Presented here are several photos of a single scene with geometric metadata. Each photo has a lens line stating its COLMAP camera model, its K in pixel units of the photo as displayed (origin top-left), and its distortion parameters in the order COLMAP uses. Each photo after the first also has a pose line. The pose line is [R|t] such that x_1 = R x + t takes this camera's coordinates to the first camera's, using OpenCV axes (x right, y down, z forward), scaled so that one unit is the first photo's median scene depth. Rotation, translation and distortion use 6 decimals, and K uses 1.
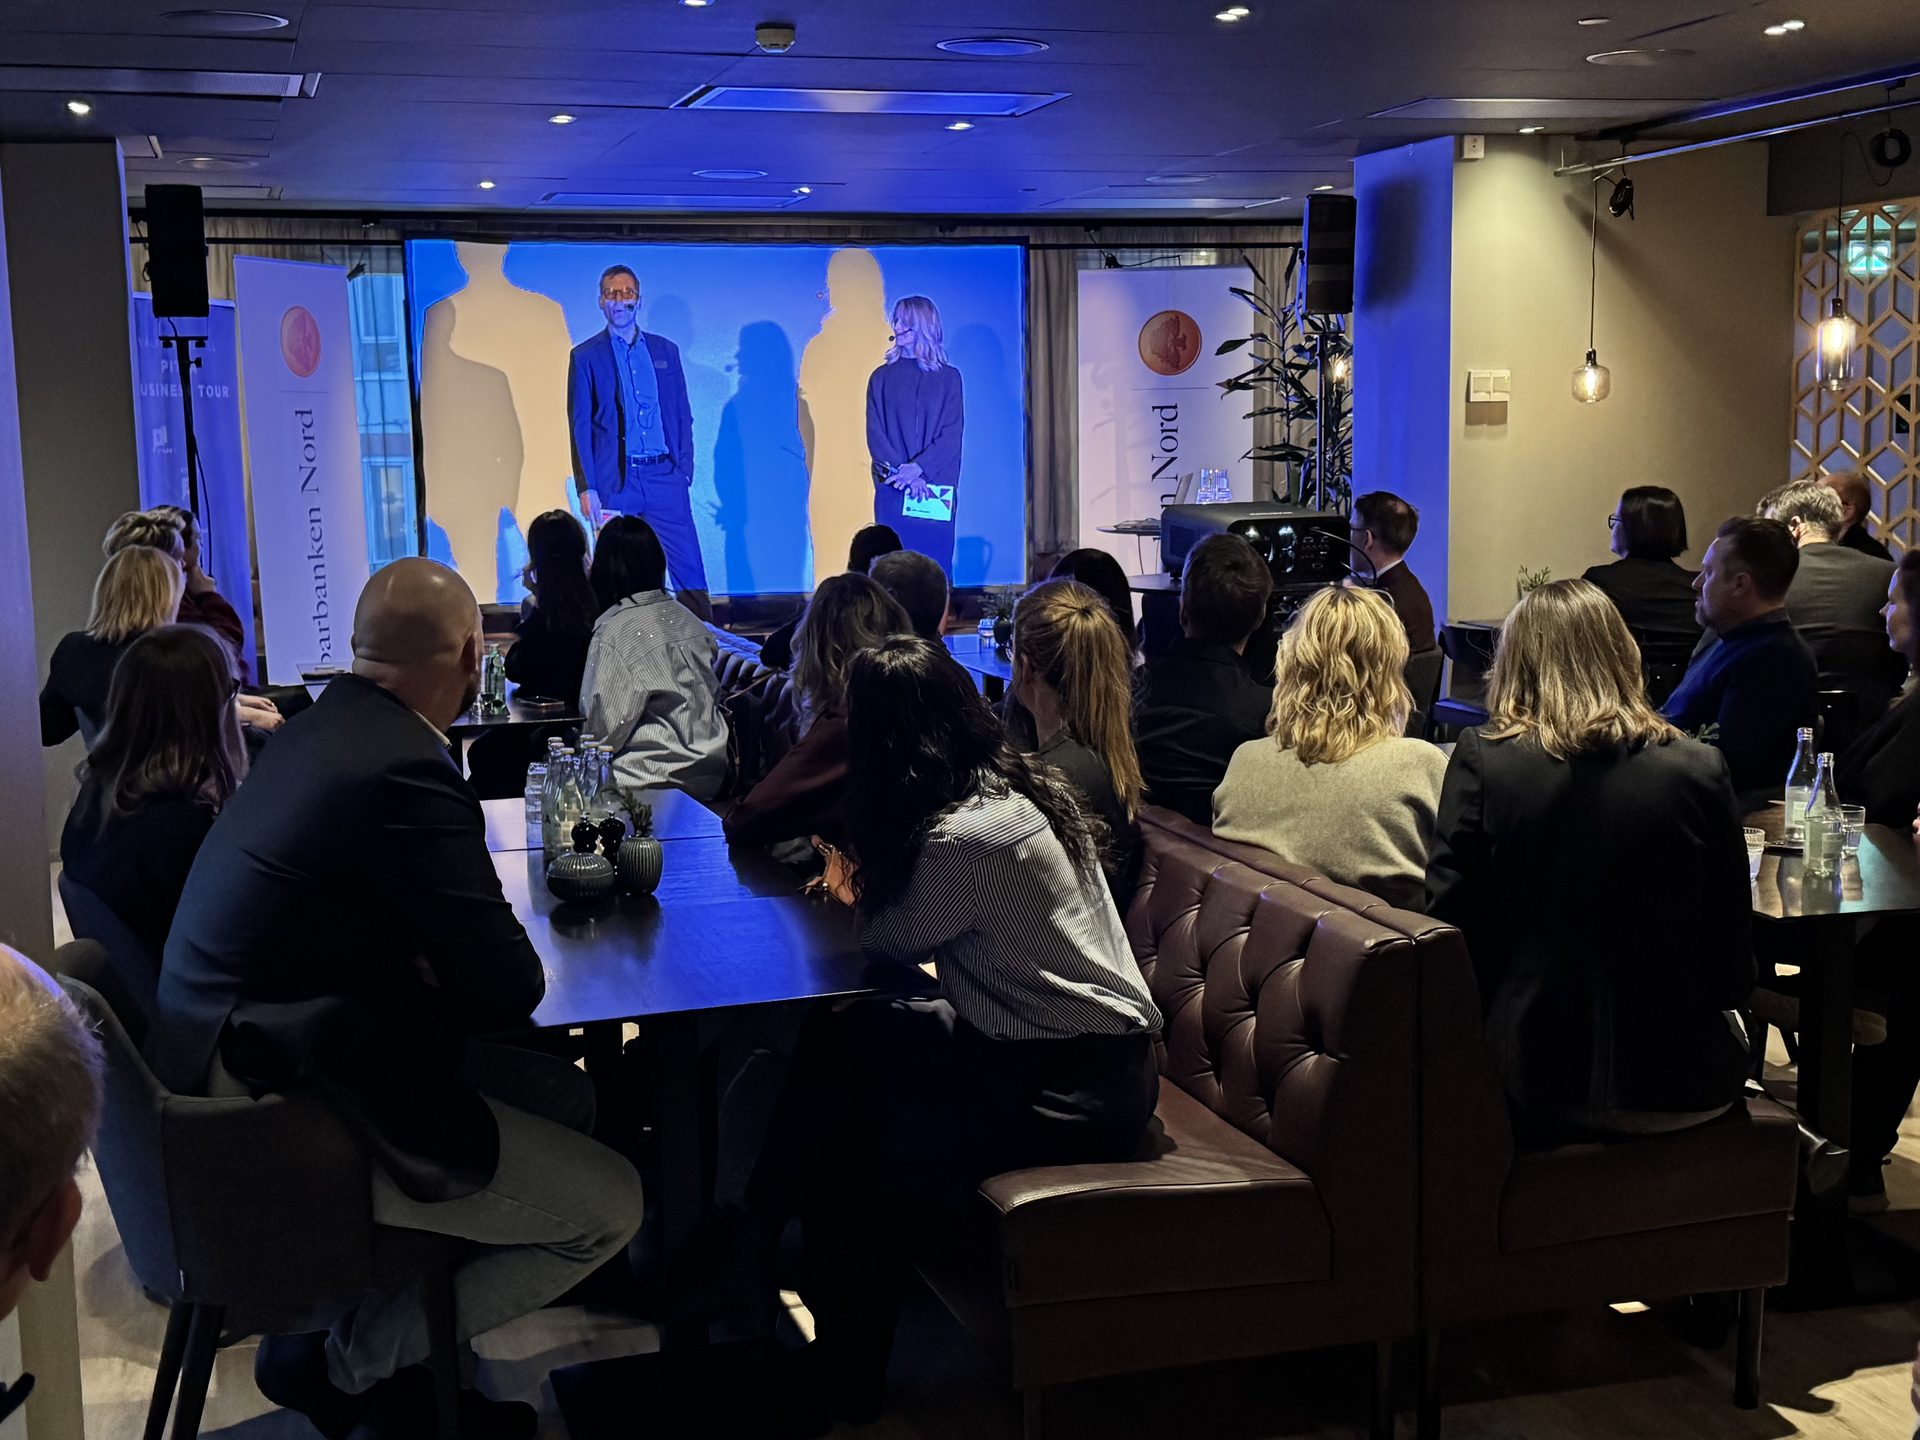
lens RADIAL K [[2473.0, 0, 960.0], [0, 2473.0, 720.0], [0, 0, 1]] dist [0.045840, 0.030104]
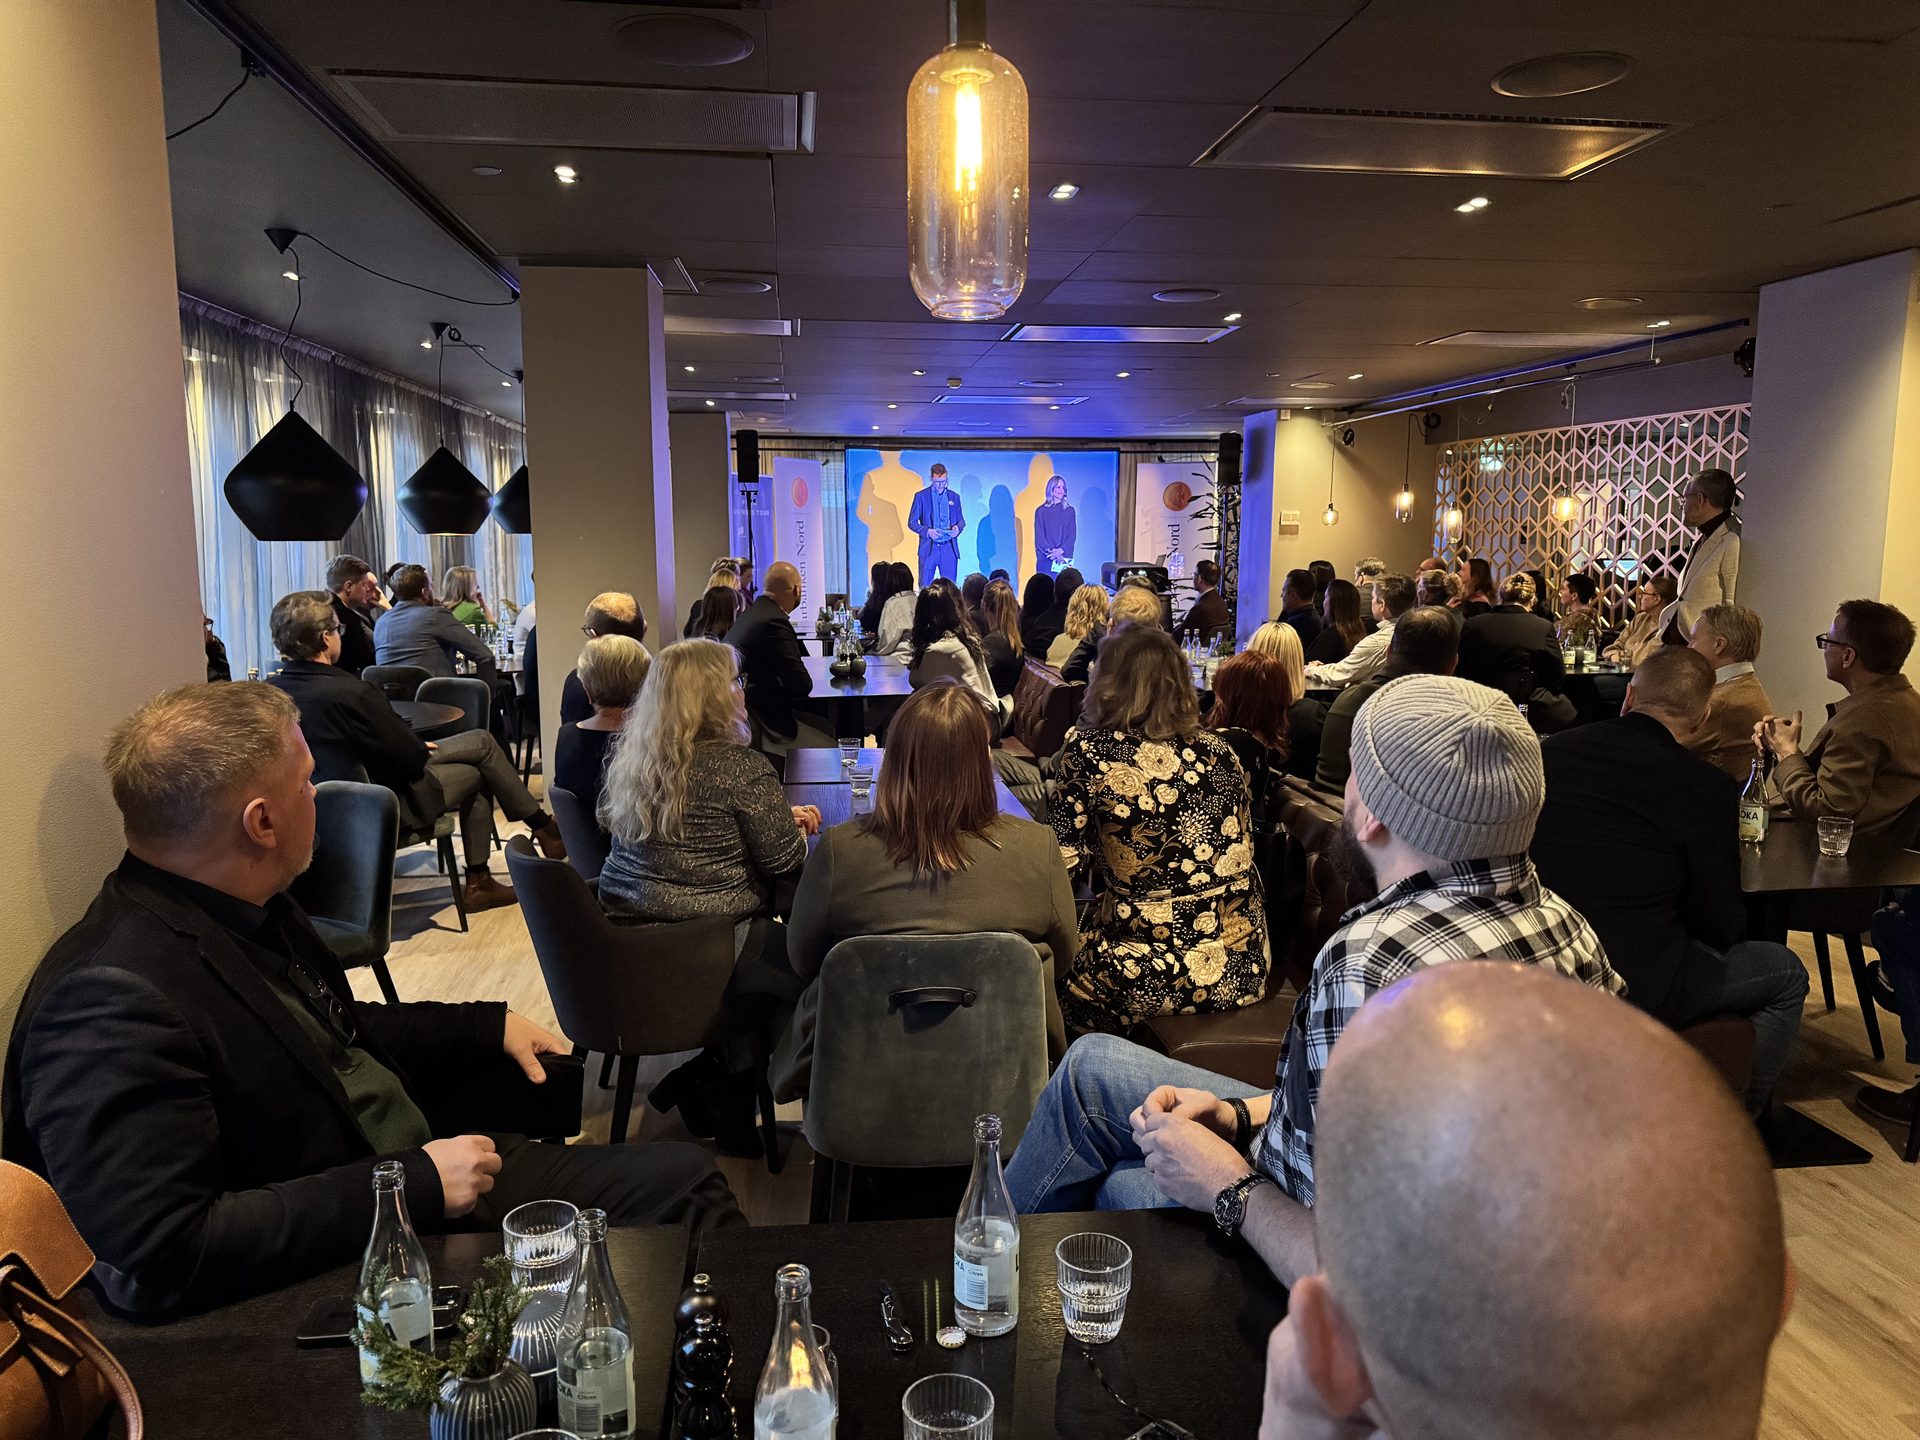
lens RADIAL K [[1369.3, 0, 960.7], [0, 1369.3, 714.2], [0, 0, 1]] dist [0.024085, -0.000260]
pose [[0.985703, 0.038496, -0.164034, 0.122120], [-0.036491, 0.999218, 0.015217, 0.037816], [0.164492, -0.009014, 0.986337, -0.297732]]
